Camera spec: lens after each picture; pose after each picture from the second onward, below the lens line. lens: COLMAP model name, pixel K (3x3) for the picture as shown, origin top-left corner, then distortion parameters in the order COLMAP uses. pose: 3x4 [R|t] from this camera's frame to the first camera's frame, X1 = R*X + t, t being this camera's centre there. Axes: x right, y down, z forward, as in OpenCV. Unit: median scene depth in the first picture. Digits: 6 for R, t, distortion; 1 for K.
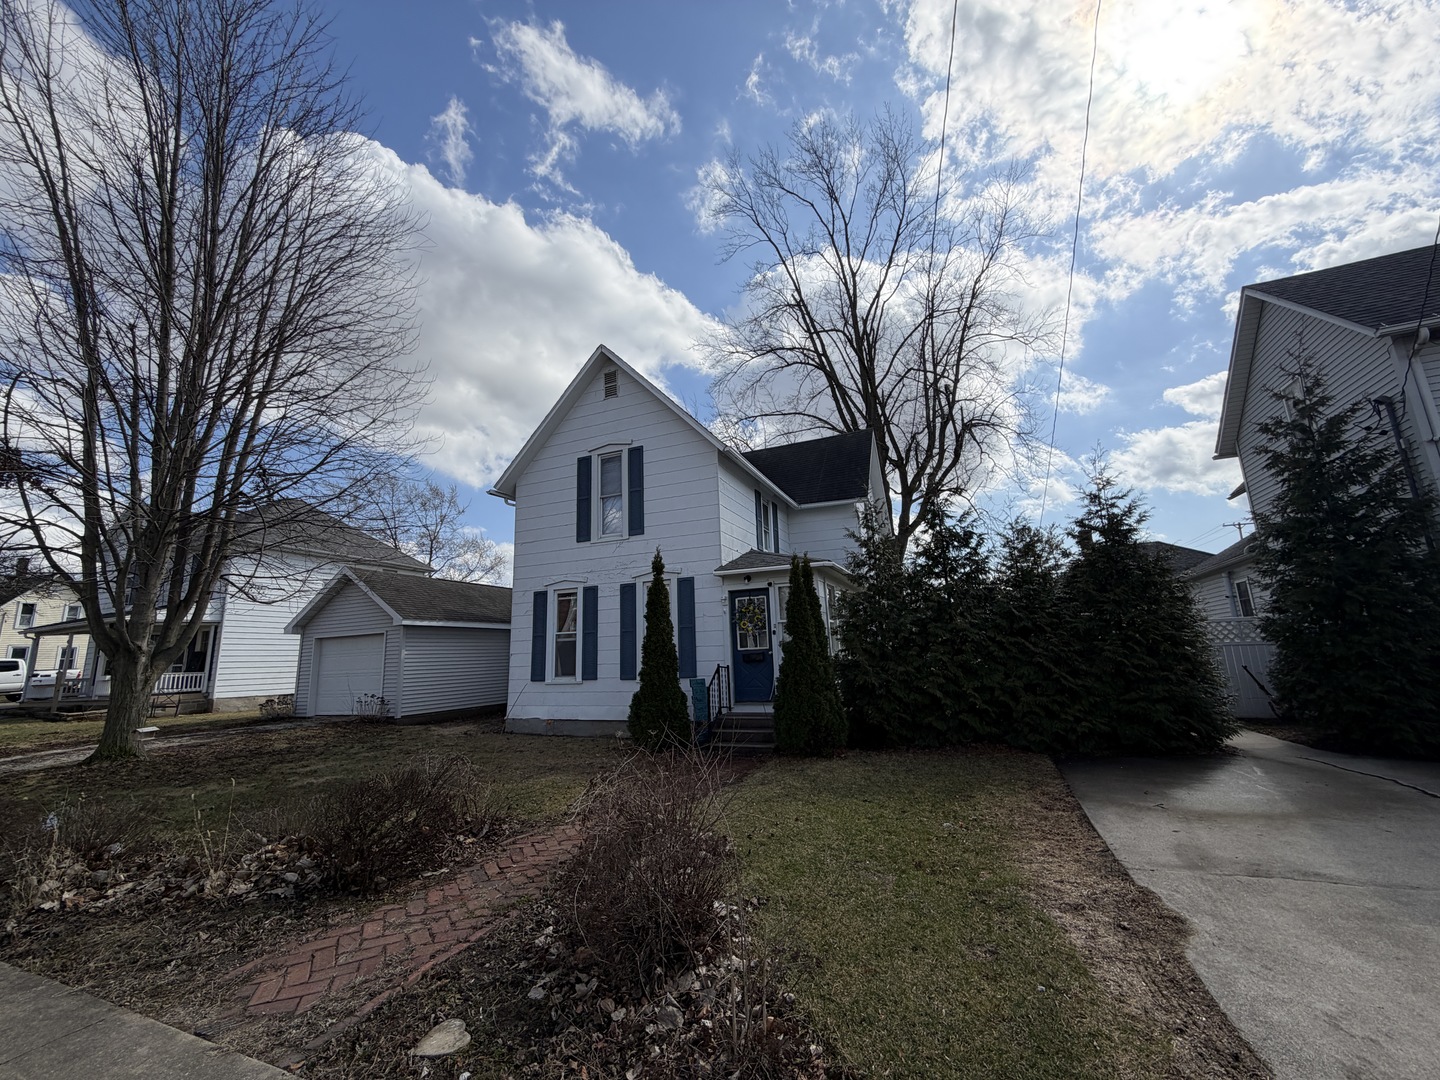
lens RADIAL K [[573.7, 0, 716.4], [0, 573.7, 538.1], [0, 0, 1]] dist [0.000732, -0.000023]
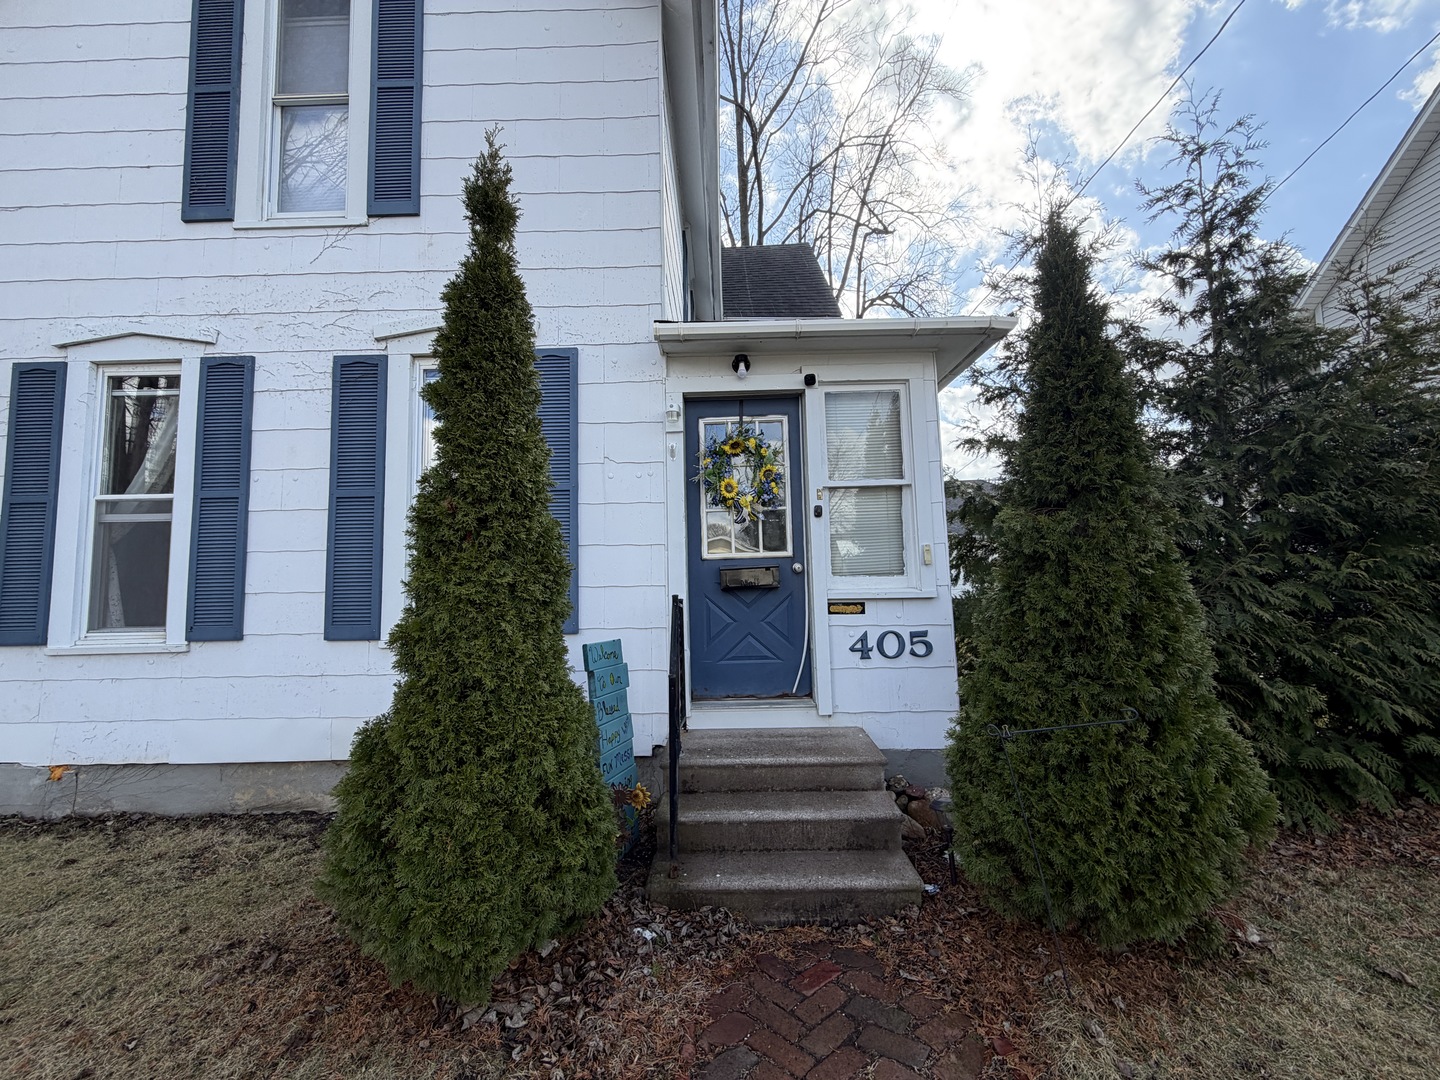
lens RADIAL K [[573.7, 0, 715.4], [0, 573.7, 544.1], [0, 0, 1]] dist [0.000732, -0.000023]
pose [[0.925346, 0.045432, 0.376393, -0.082236], [-0.089127, 0.991038, 0.099494, 0.133506], [-0.368500, -0.125613, 0.921102, 0.591674]]
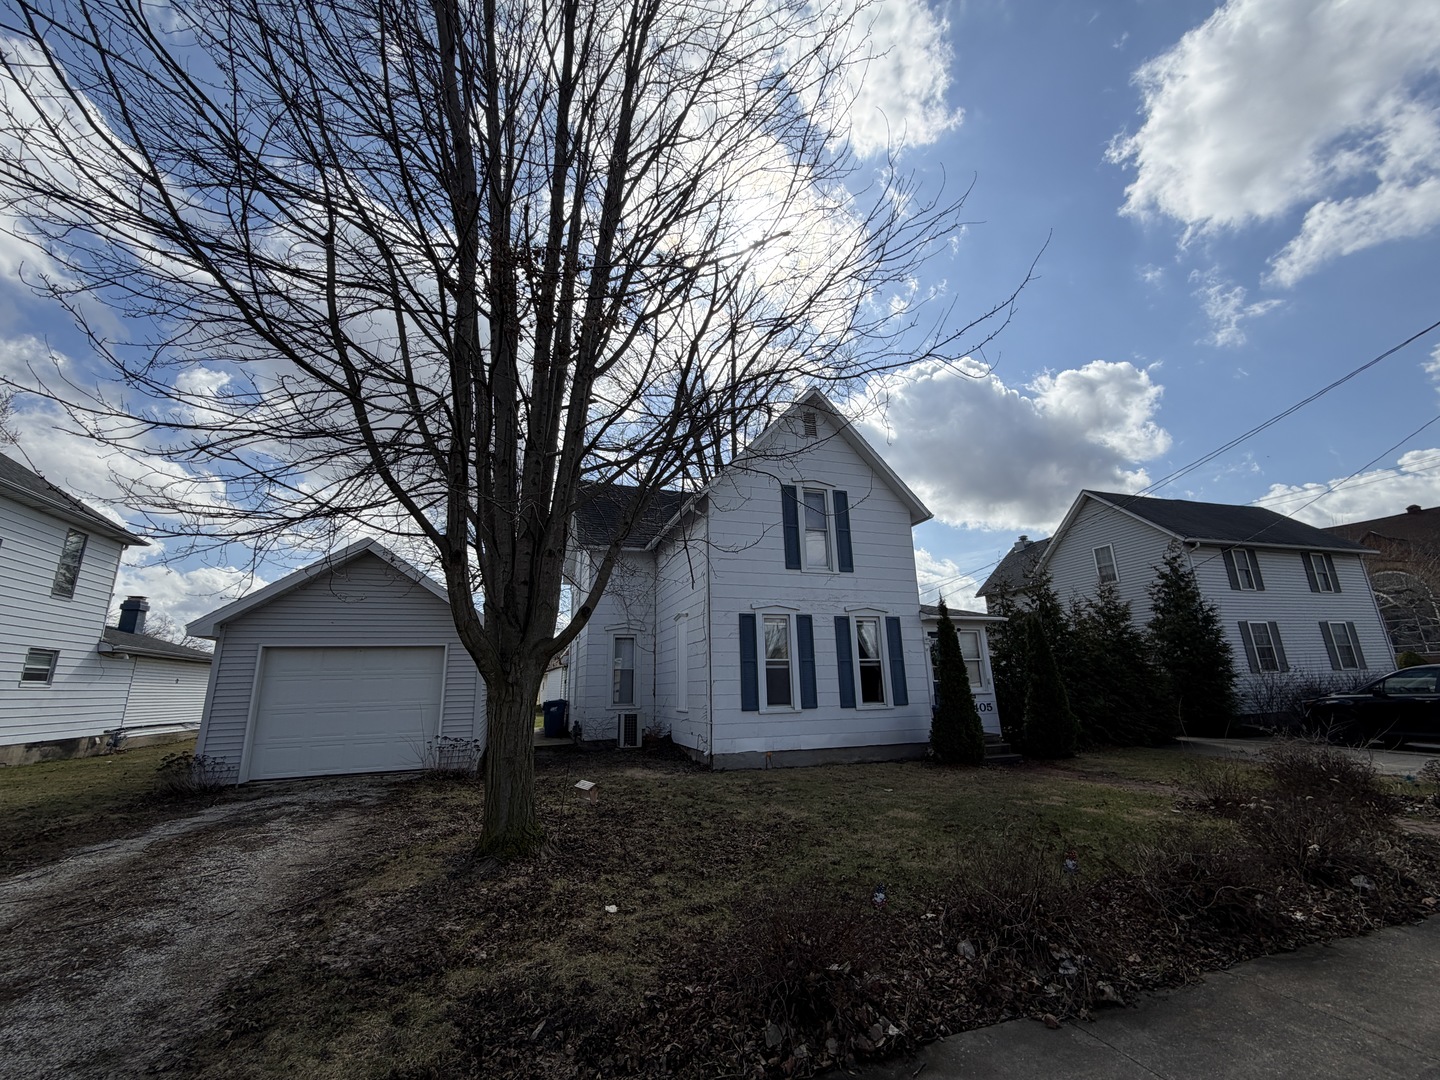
lens RADIAL K [[573.7, 0, 717.2], [0, 573.7, 540.6], [0, 0, 1]] dist [0.000732, -0.000023]
pose [[0.746875, 0.184574, 0.638835, -1.013795], [-0.137404, 0.982809, -0.123315, 0.102583], [-0.650613, 0.004322, 0.759397, 0.333912]]
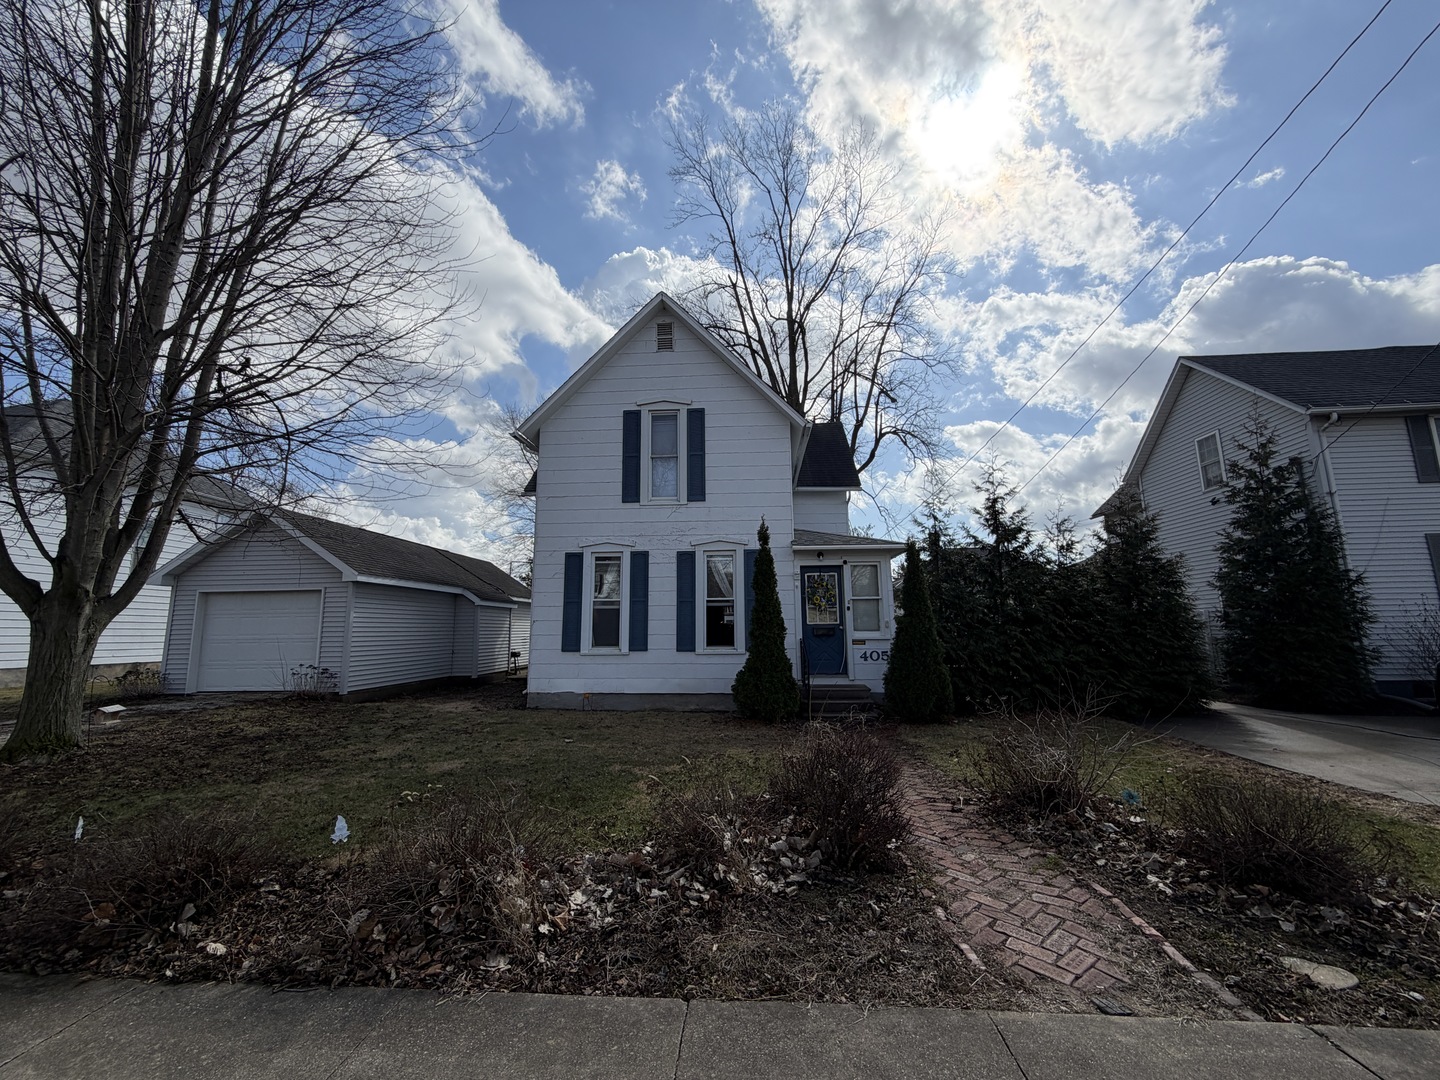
lens RADIAL K [[573.7, 0, 714.2], [0, 573.7, 537.3], [0, 0, 1]] dist [0.000732, -0.000023]
pose [[0.944282, 0.080261, 0.319203, -0.407660], [-0.091221, 0.995640, 0.019509, 0.032686], [-0.316245, -0.047540, 0.947486, 0.082305]]
